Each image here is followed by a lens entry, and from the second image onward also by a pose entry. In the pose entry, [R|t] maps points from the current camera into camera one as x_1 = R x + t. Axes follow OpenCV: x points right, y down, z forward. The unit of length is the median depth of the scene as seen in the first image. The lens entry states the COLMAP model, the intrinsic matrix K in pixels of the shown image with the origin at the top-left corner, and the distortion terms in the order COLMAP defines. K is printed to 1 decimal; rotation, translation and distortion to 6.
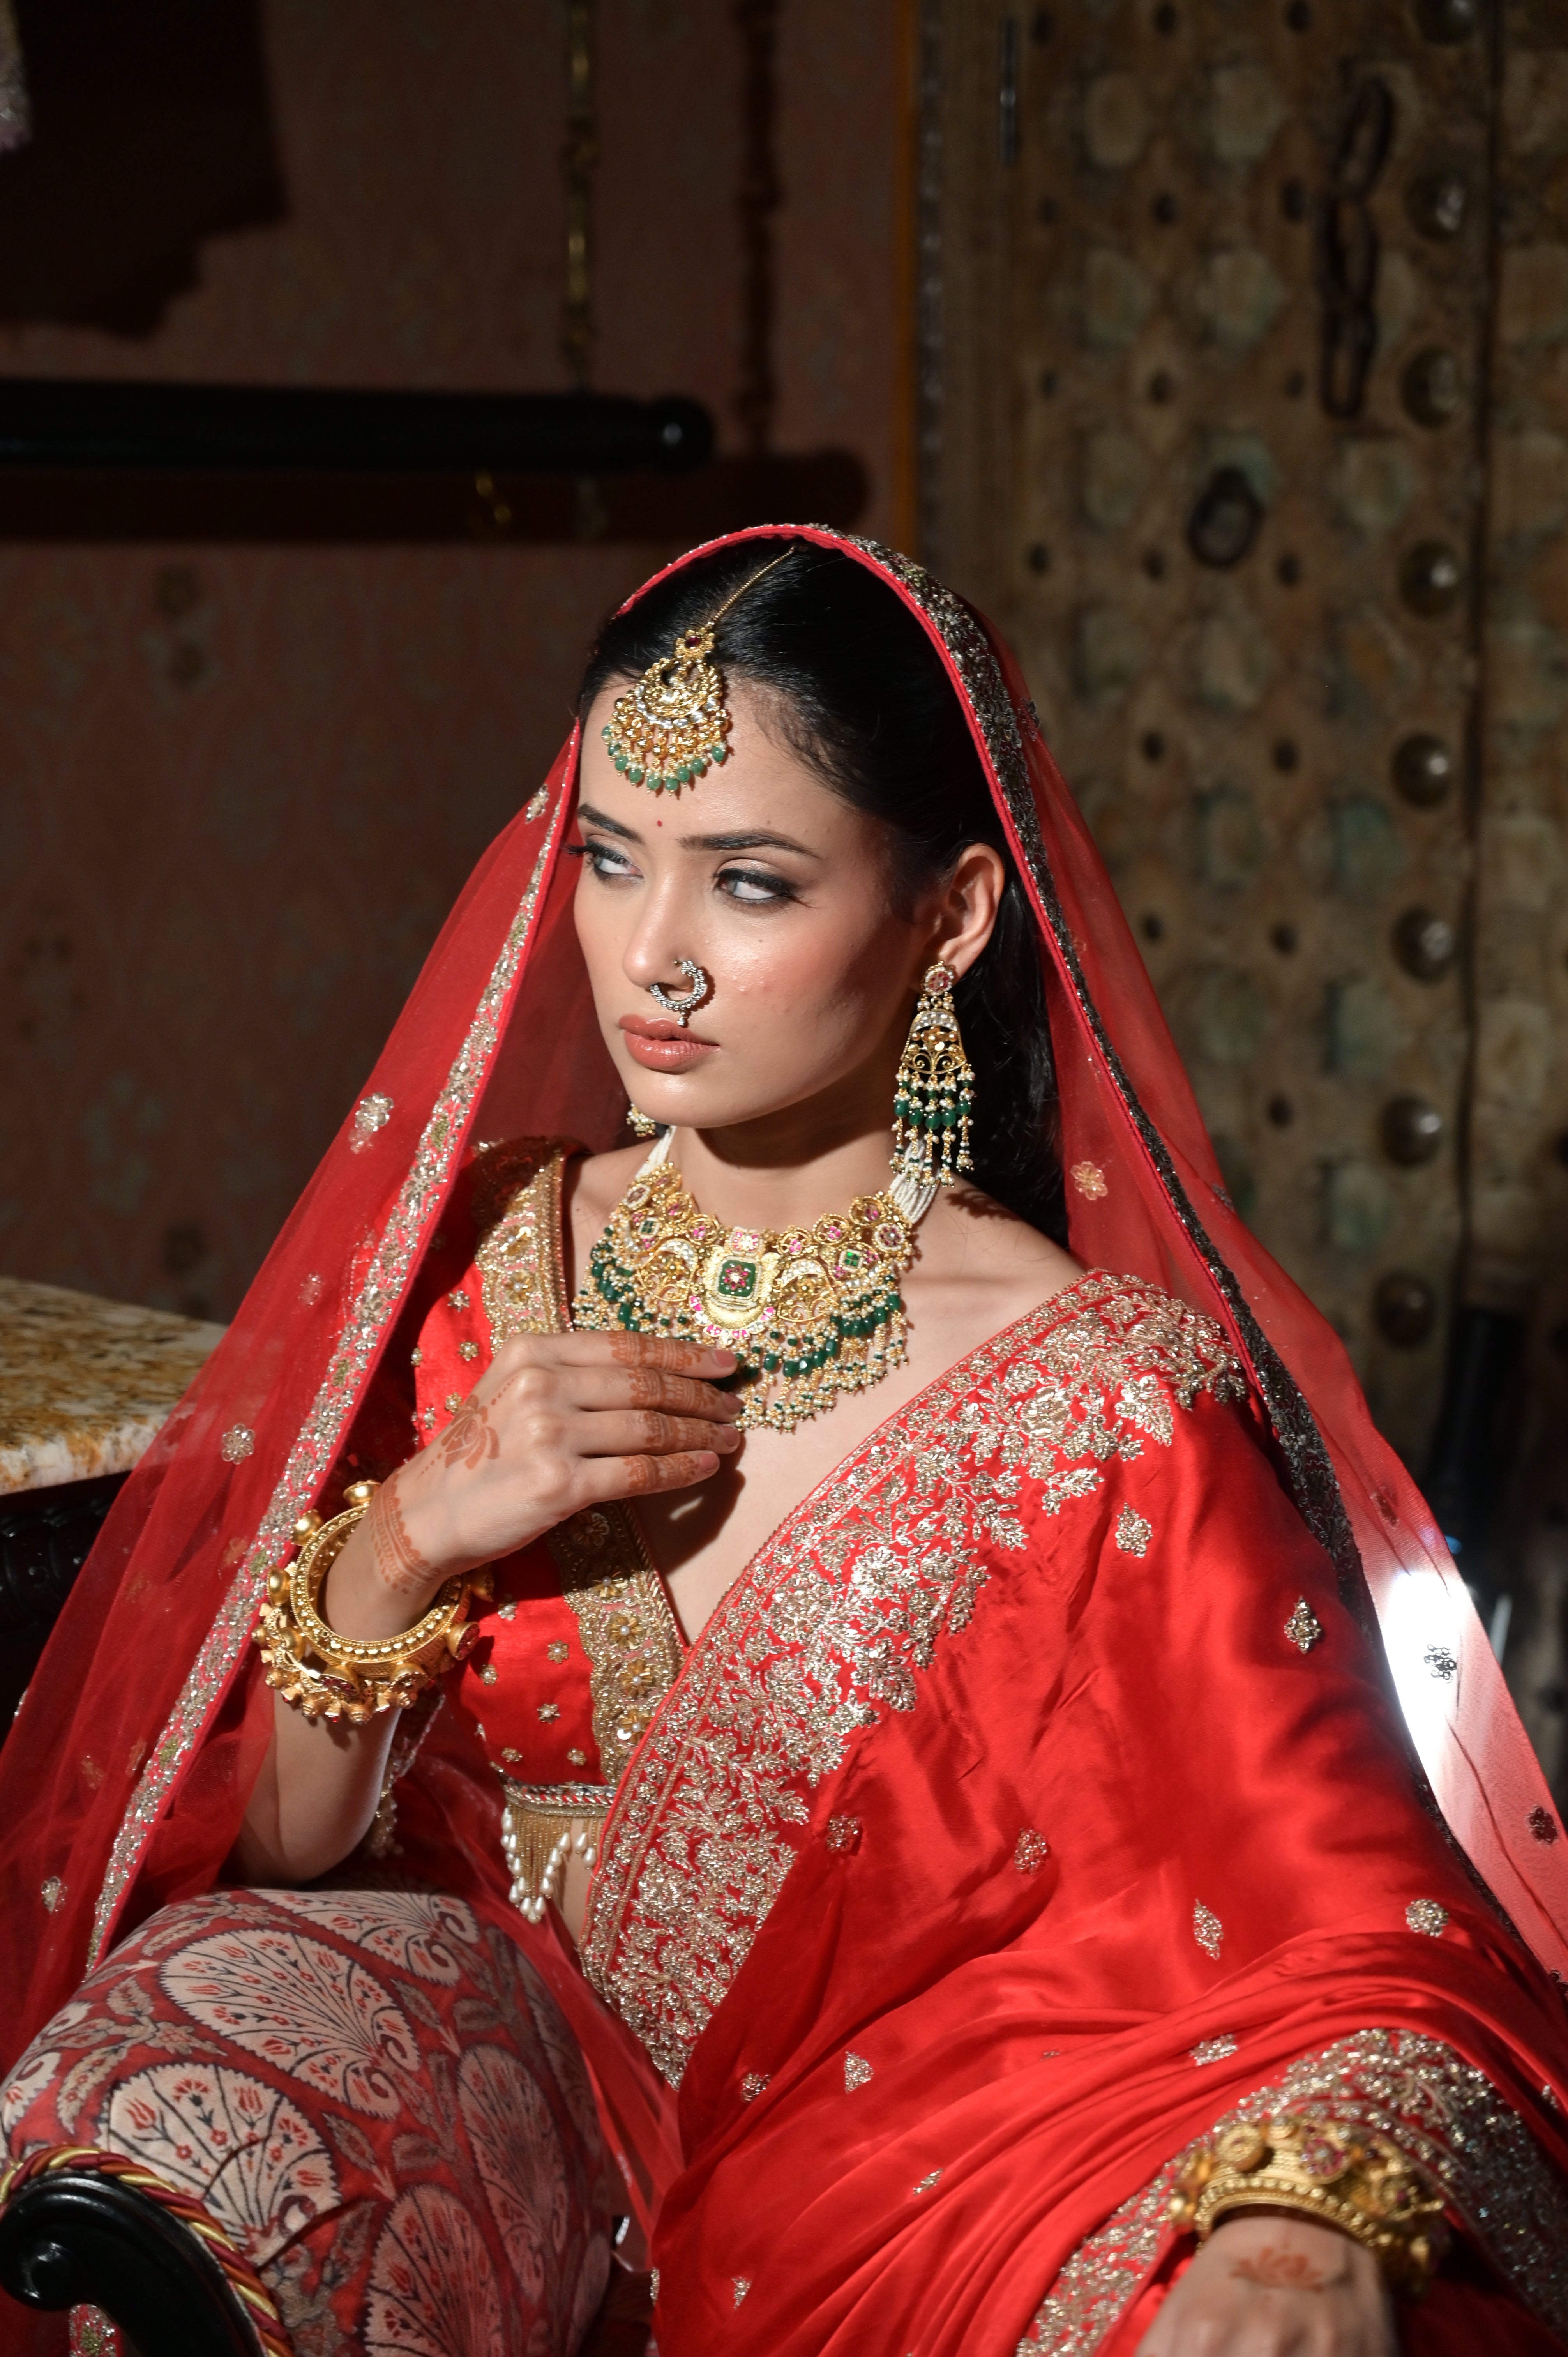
lens RADIAL K [[4843.2, 0, 796.8], [0, 4843.2, 1197.8], [0, 0, 1]] dist [0.022805, 0.000000]
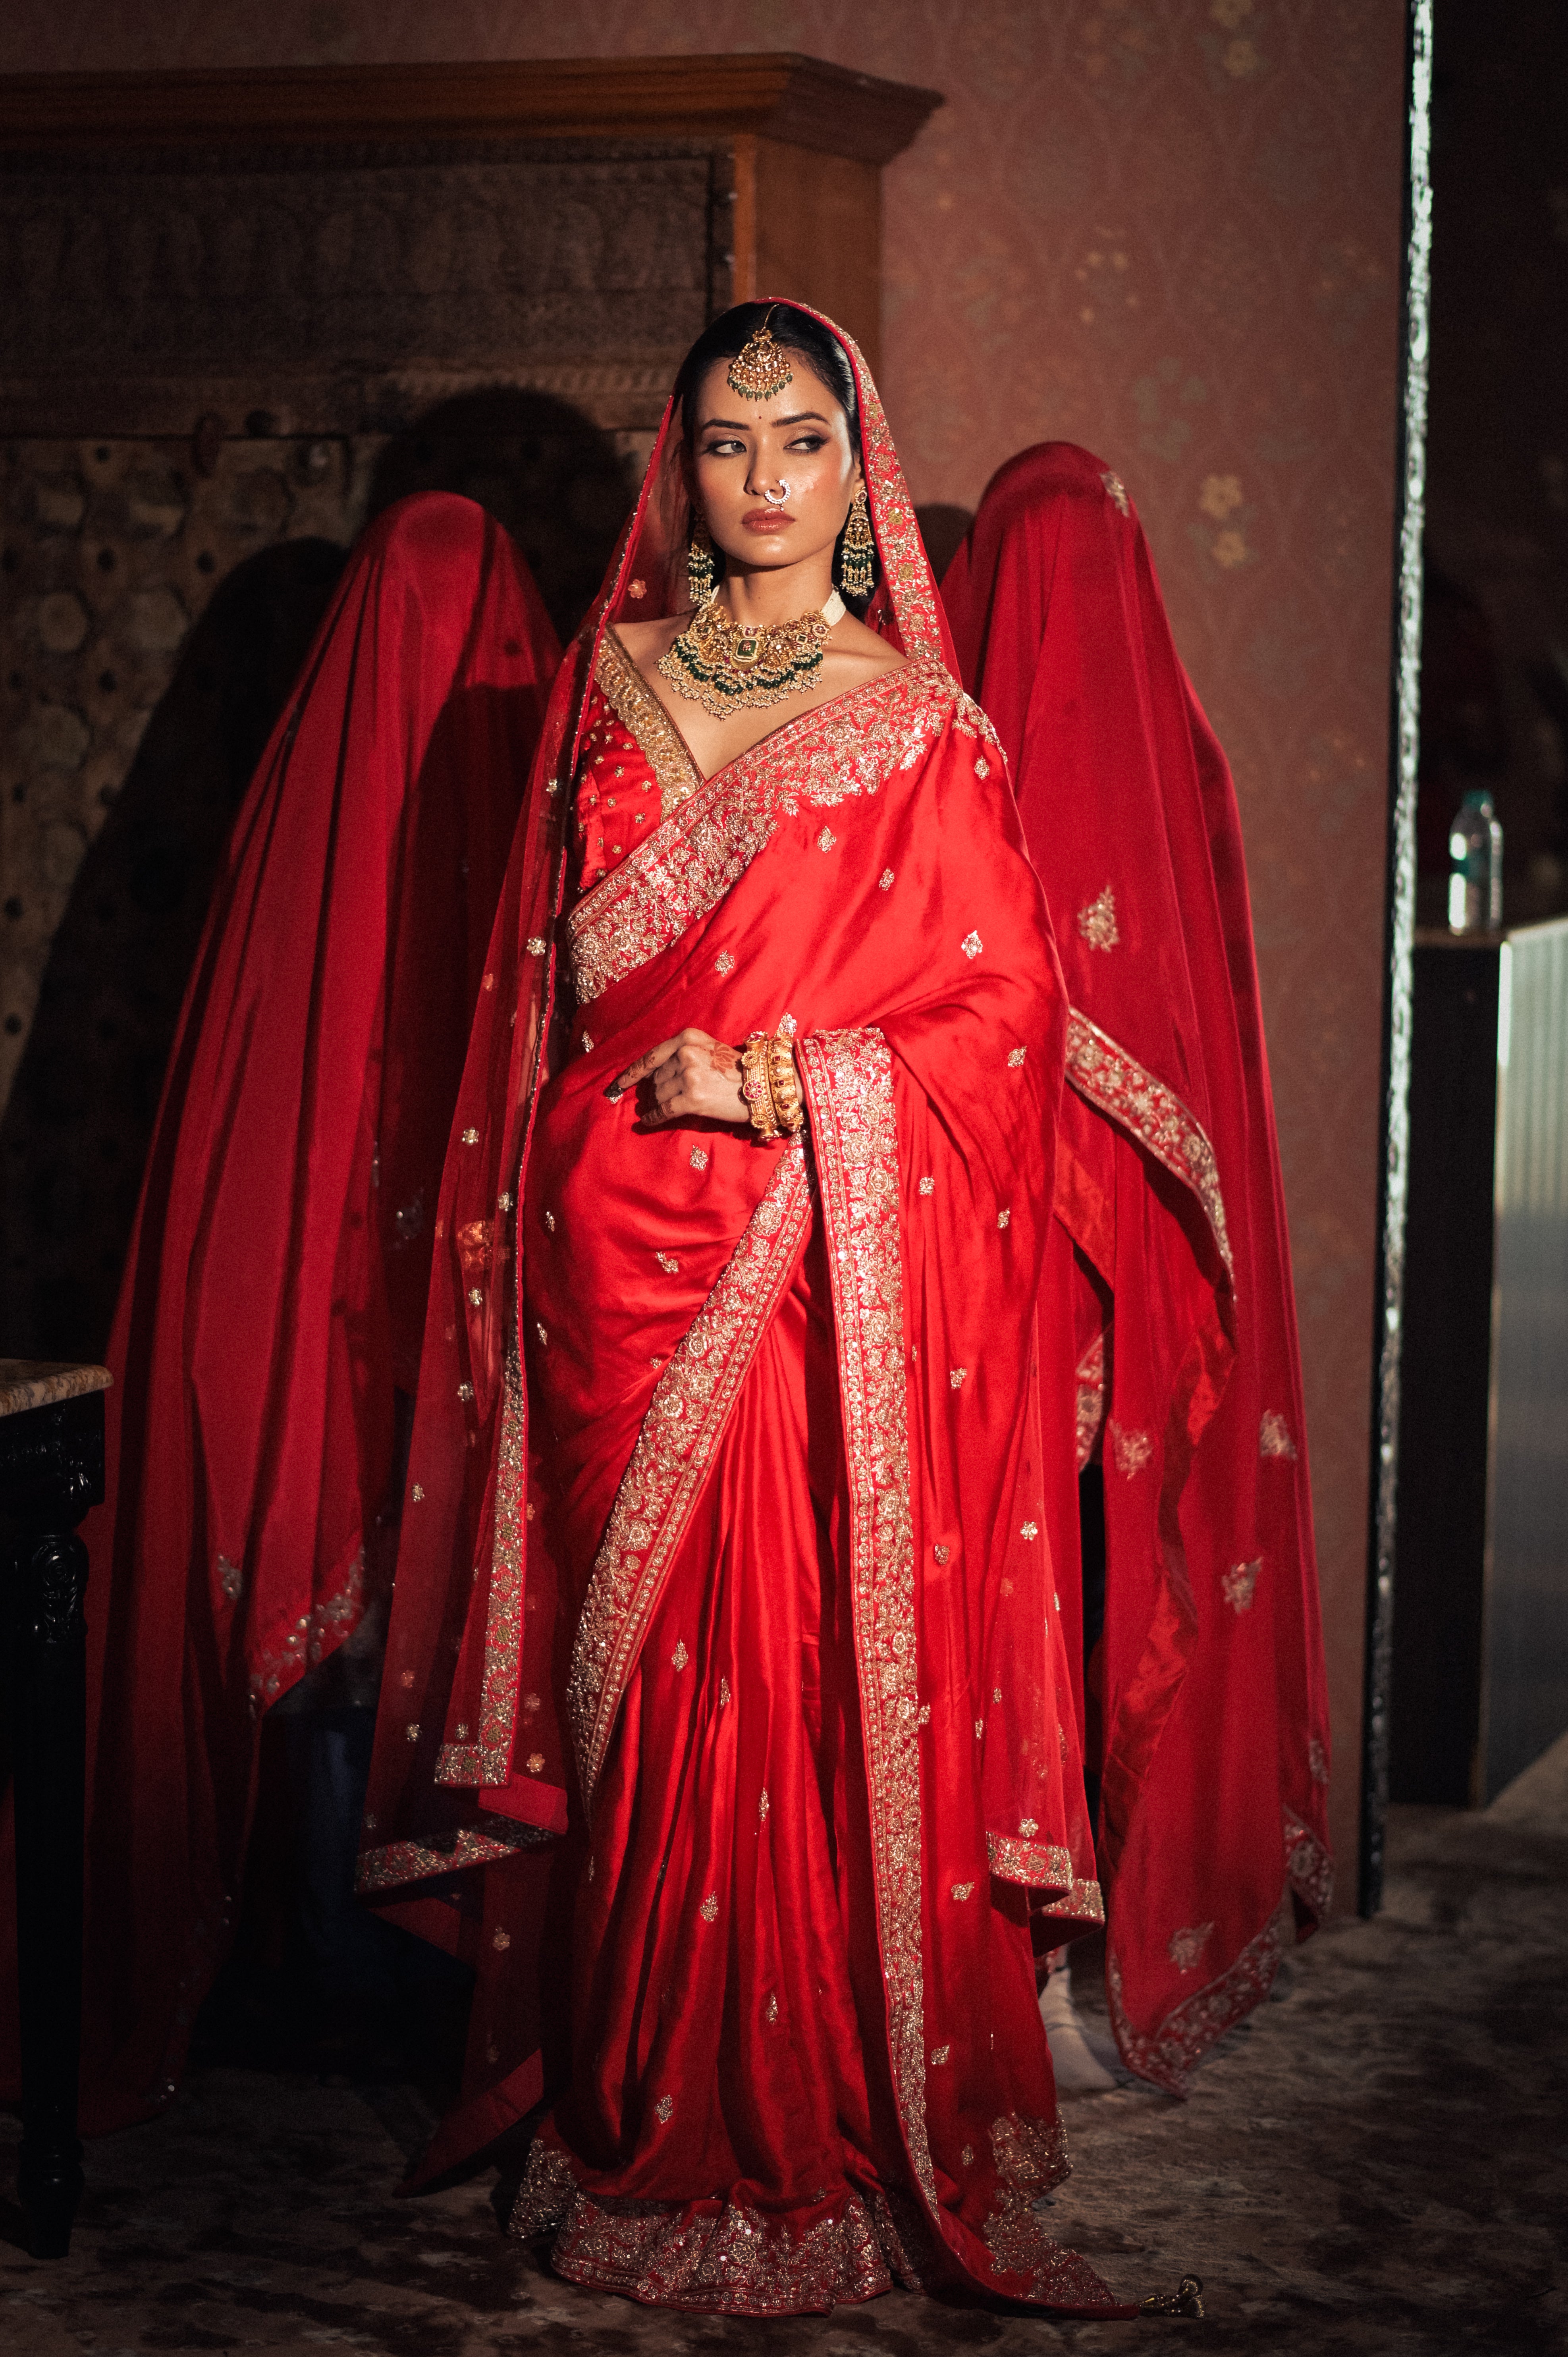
lens RADIAL K [[5748.8, 0, 779.0], [0, 5748.8, 1167.8], [0, 0, 1]] dist [0.044219, 0.000000]
pose [[0.905695, -0.040326, 0.422008, -0.506958], [0.071301, 0.995775, -0.057869, 0.070282], [-0.417892, 0.082502, 0.904743, -0.725648]]
